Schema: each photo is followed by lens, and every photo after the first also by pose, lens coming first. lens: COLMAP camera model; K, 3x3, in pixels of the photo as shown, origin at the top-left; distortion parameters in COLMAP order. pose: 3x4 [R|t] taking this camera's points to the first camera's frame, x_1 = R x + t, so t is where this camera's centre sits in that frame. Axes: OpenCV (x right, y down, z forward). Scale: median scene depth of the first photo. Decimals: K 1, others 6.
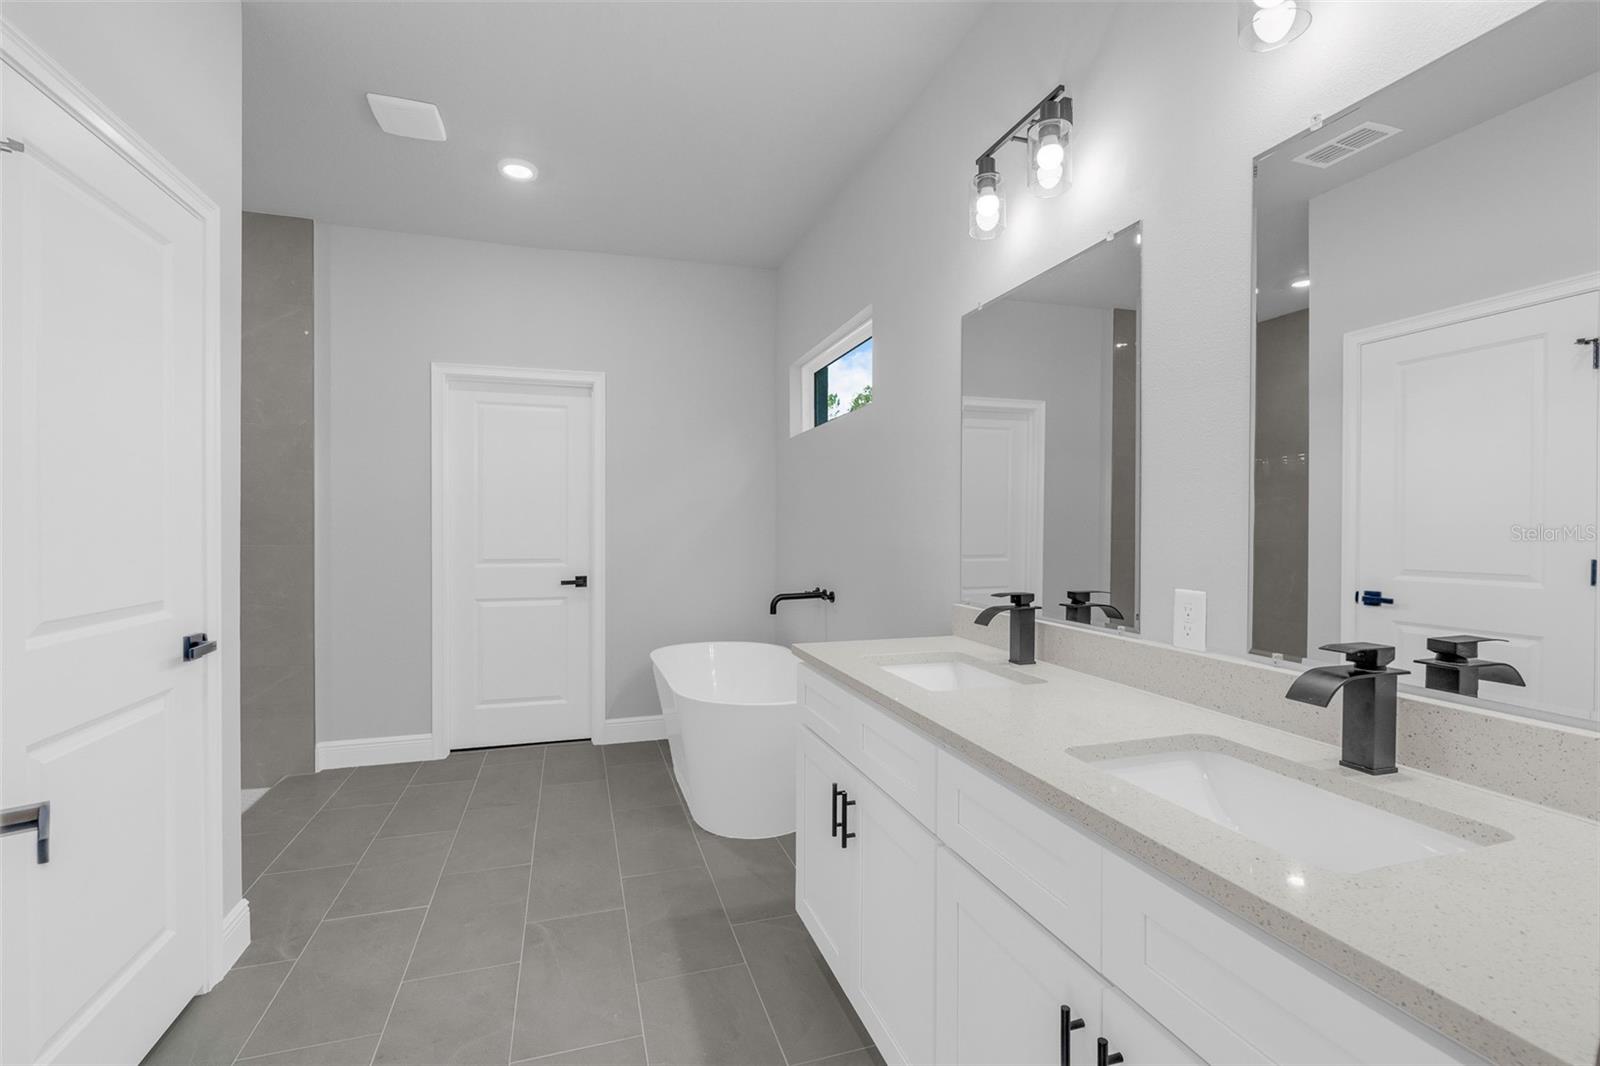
lens RADIAL K [[712.7, 0, 796.2], [0, 712.7, 523.7], [0, 0, 1]] dist [-0.005640, 0.001340]
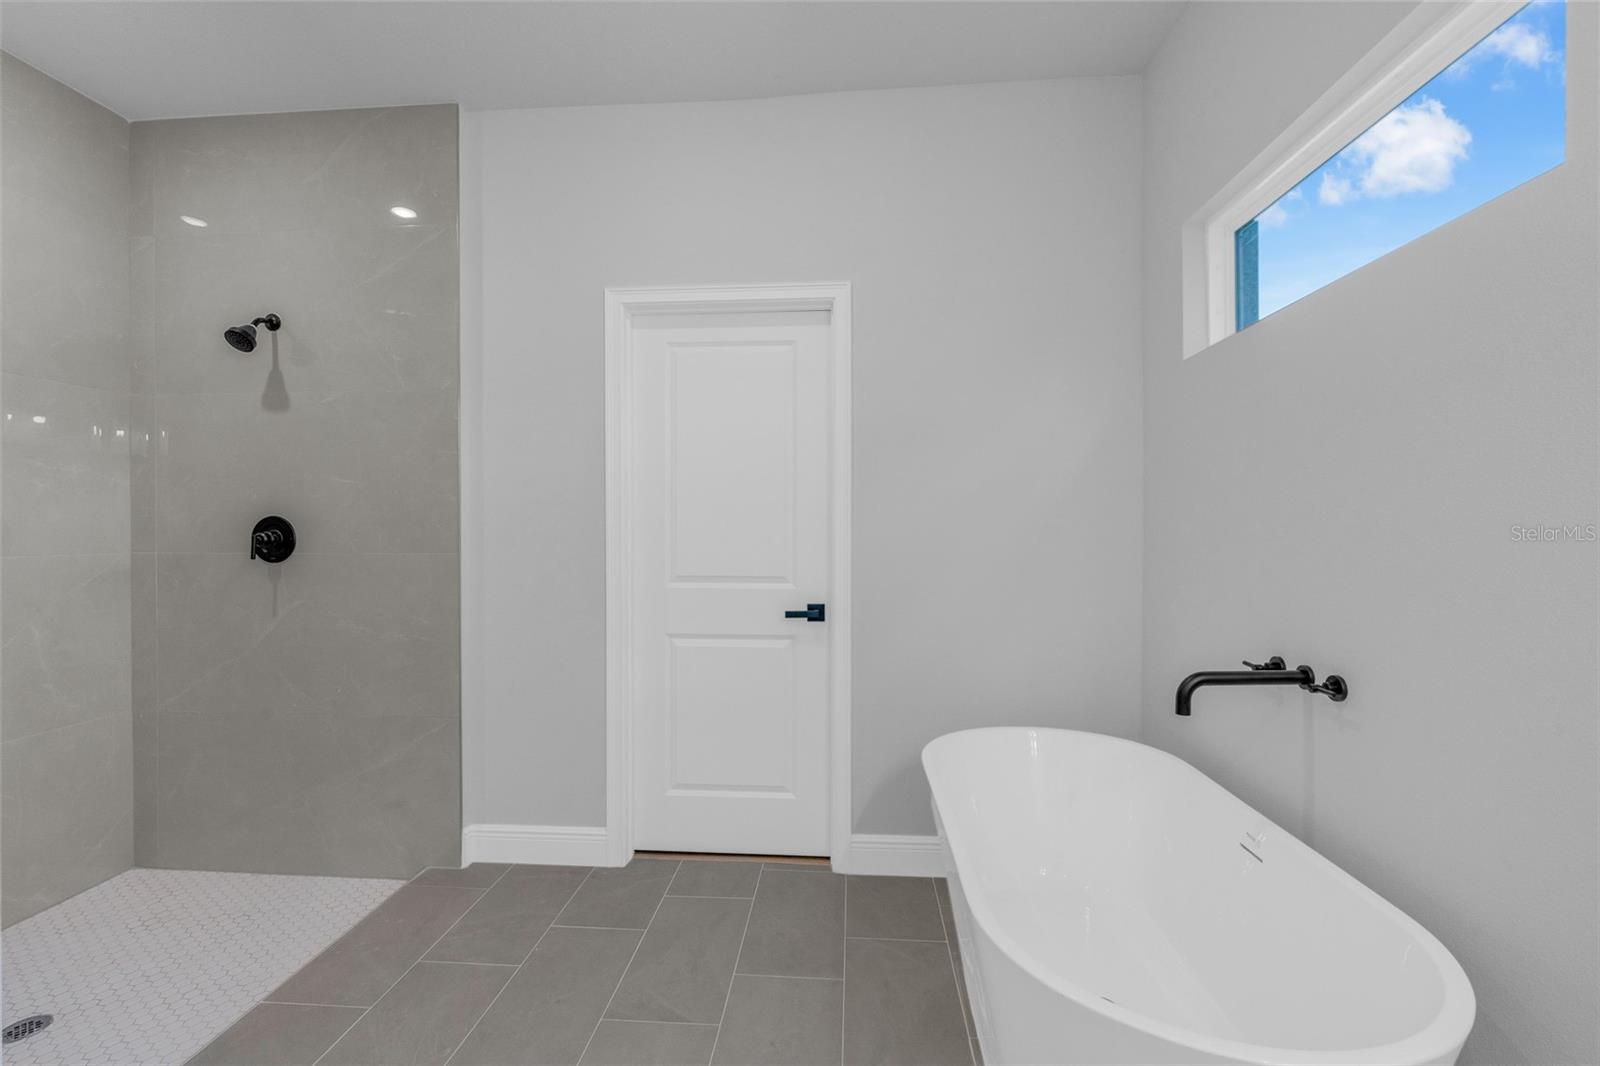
lens RADIAL K [[712.7, 0, 798.2], [0, 712.7, 534.2], [0, 0, 1]] dist [-0.005640, 0.001340]
pose [[0.926401, 0.001222, -0.376537, -0.077348], [0.002438, 0.999954, 0.009243, 0.004318], [0.376531, -0.009481, 0.926355, 0.415294]]
